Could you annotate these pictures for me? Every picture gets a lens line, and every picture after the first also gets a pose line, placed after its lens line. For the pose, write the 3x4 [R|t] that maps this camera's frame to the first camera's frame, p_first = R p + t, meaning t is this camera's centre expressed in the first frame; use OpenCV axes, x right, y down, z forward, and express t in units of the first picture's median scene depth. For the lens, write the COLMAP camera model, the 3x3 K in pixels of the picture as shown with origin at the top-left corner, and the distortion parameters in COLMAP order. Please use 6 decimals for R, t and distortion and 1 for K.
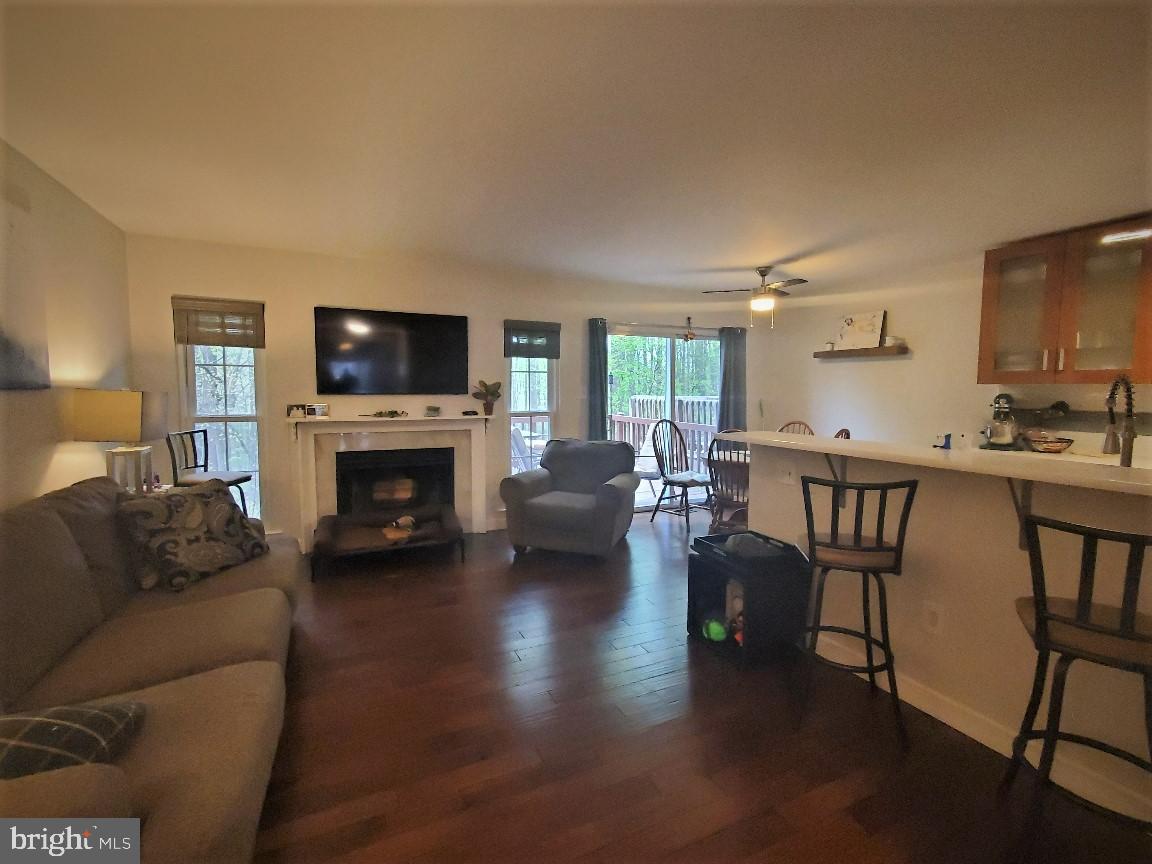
lens RADIAL K [[542.3, 0, 556.6], [0, 542.3, 427.0], [0, 0, 1]] dist [0.008364, 0.001582]
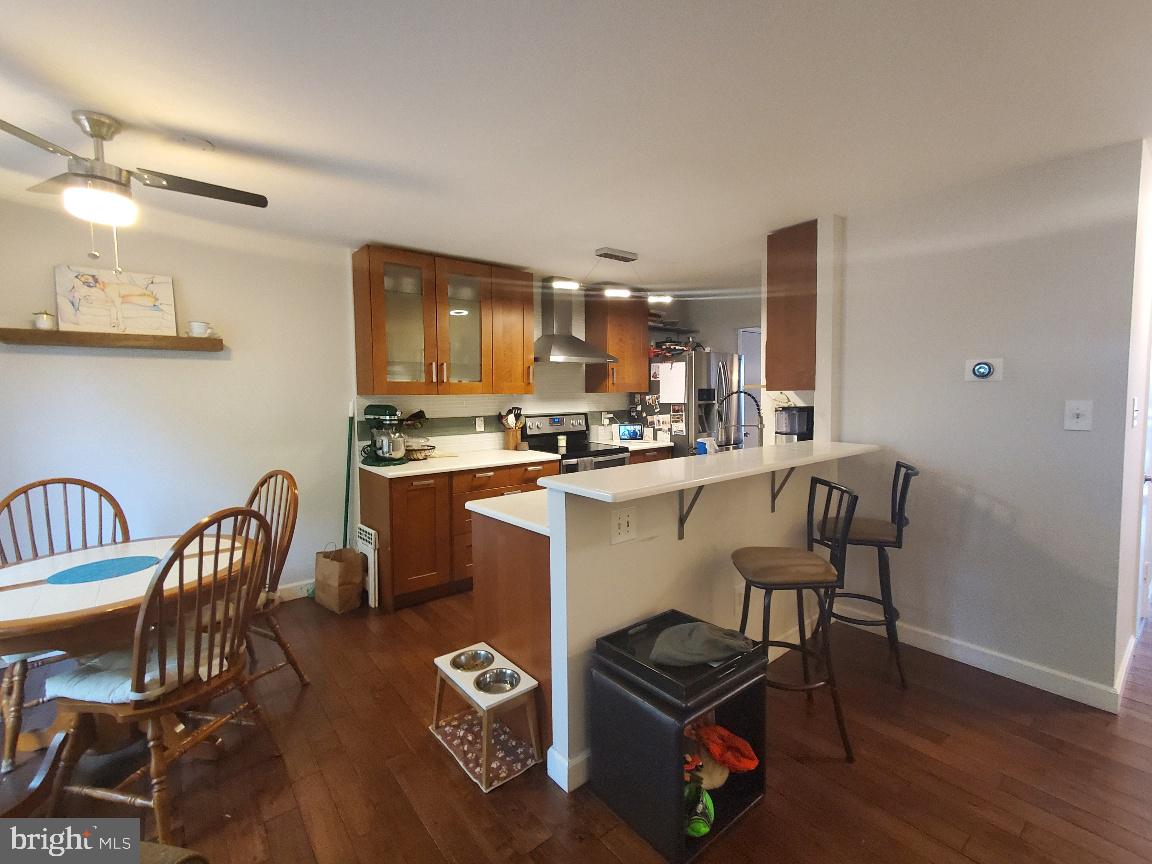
lens RADIAL K [[542.3, 0, 583.1], [0, 542.3, 422.4], [0, 0, 1]] dist [0.008364, 0.001582]
pose [[-0.291448, -0.056757, 0.954901, -0.131649], [0.078889, 0.993412, 0.083124, -0.067406], [-0.953328, 0.099558, -0.285050, 0.770649]]
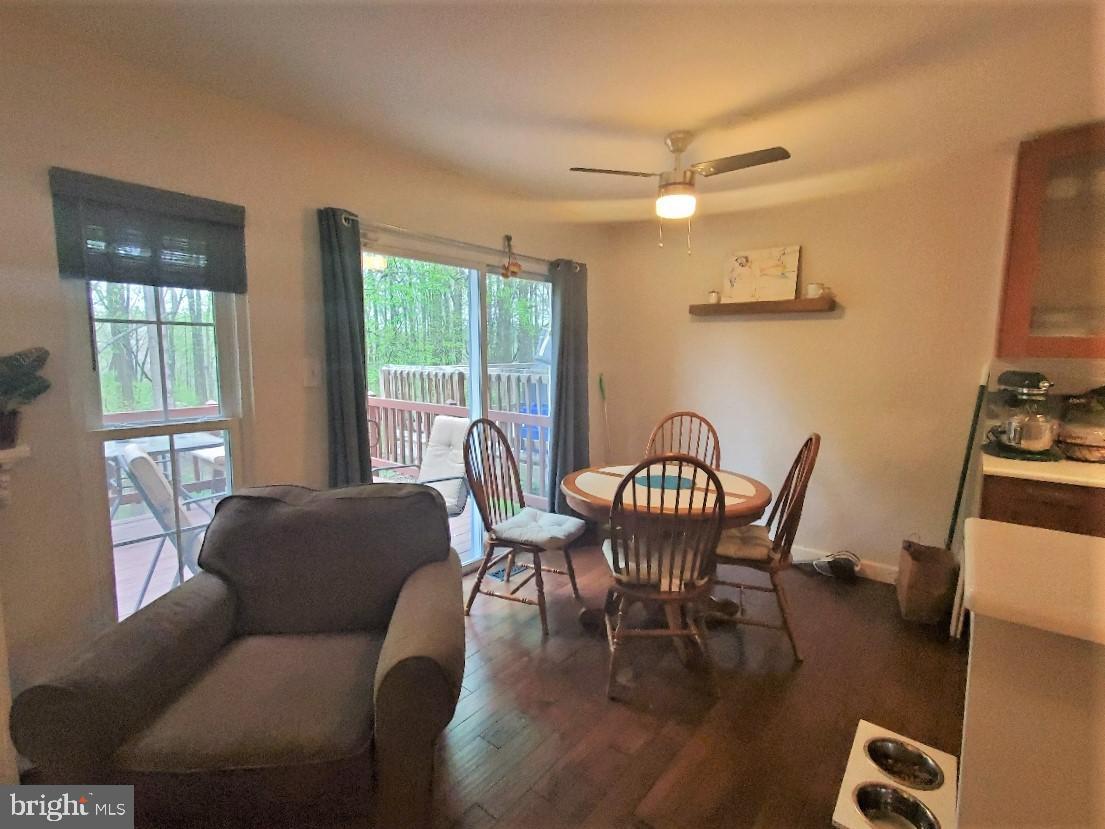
lens RADIAL K [[520.1, 0, 556.5], [0, 520.1, 406.8], [0, 0, 1]] dist [0.008364, 0.001582]
pose [[0.880882, -0.048602, 0.470835, 0.025616], [0.031524, 0.998530, 0.044095, -0.053866], [-0.472286, -0.024000, 0.881119, 0.585790]]
